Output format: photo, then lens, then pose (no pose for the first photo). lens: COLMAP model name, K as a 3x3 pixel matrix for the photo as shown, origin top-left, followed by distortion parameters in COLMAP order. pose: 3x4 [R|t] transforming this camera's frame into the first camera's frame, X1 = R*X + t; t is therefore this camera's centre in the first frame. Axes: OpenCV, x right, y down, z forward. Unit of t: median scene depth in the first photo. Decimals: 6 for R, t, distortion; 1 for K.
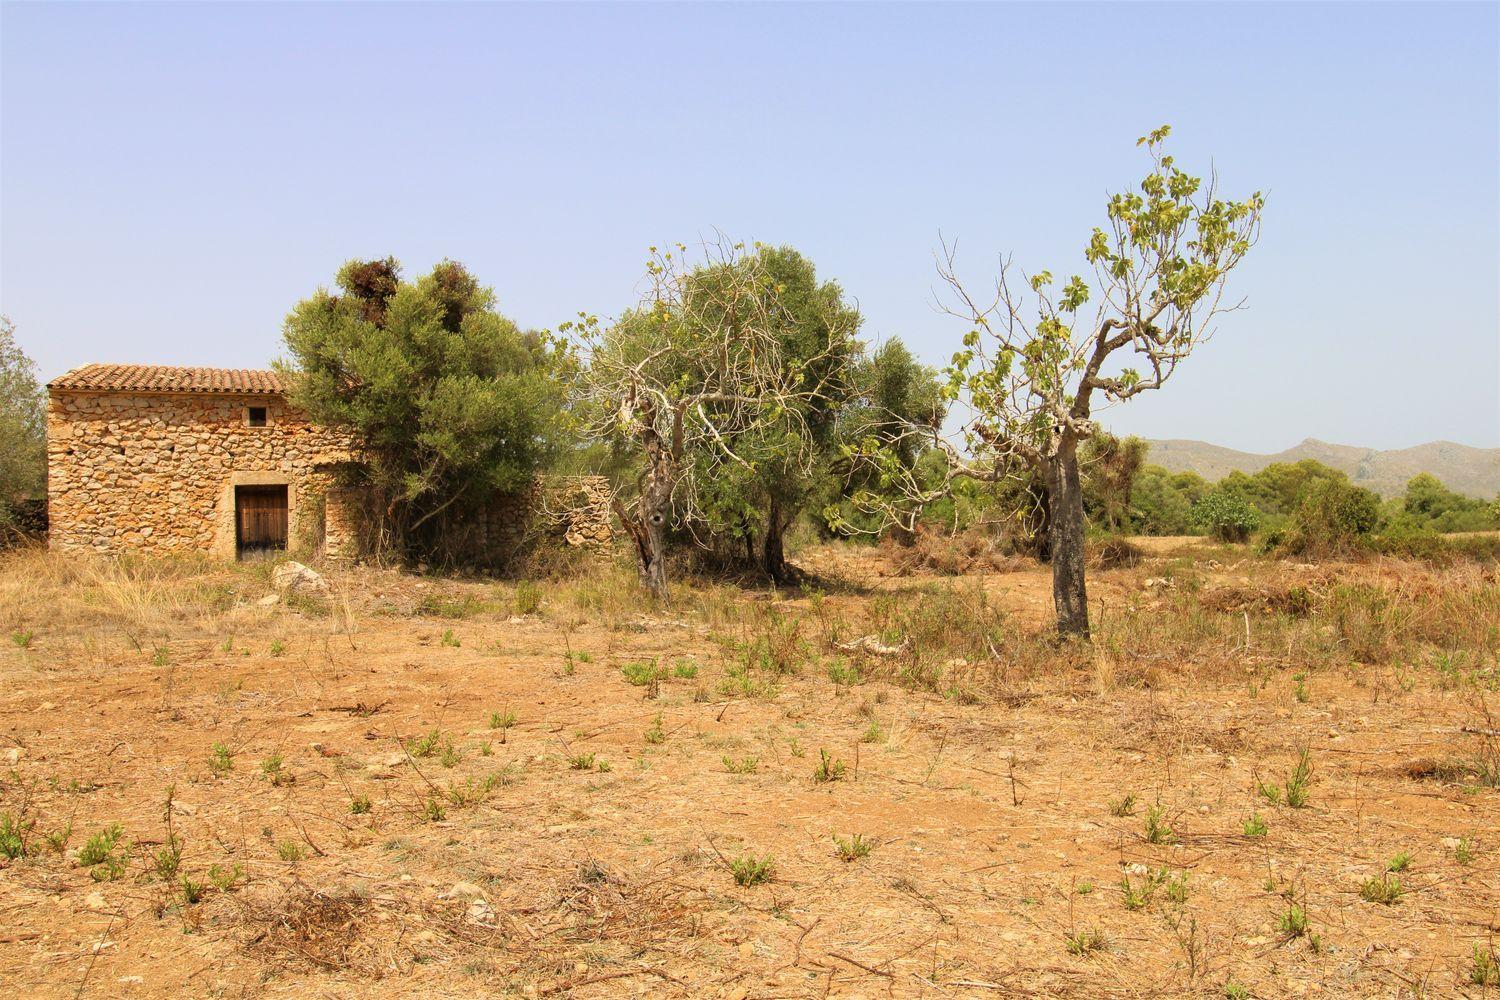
lens RADIAL K [[1169.0, 0, 750.0], [0, 1169.0, 500.0], [0, 0, 1]] dist [-0.004728, -0.003102]
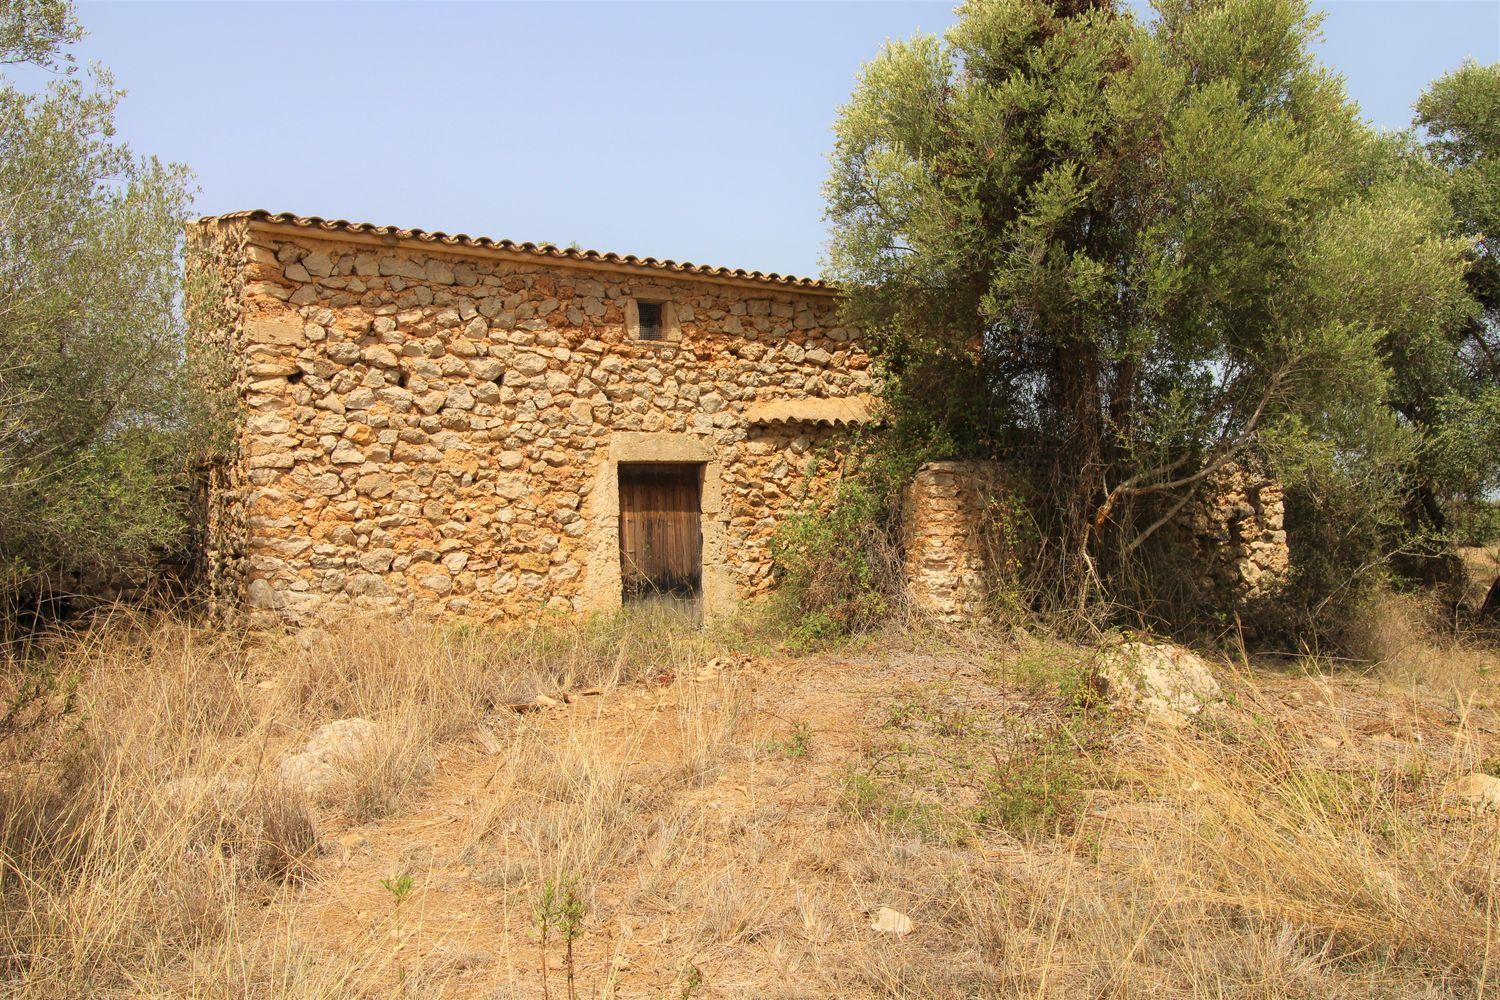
lens RADIAL K [[1209.2, 0, 750.0], [0, 1209.2, 500.0], [0, 0, 1]] dist [0.012975, 0.003510]
pose [[0.986371, 0.004403, 0.164479, -0.476339], [-0.002006, 0.999889, -0.014735, 0.010117], [-0.164526, 0.014205, 0.986271, 0.519211]]
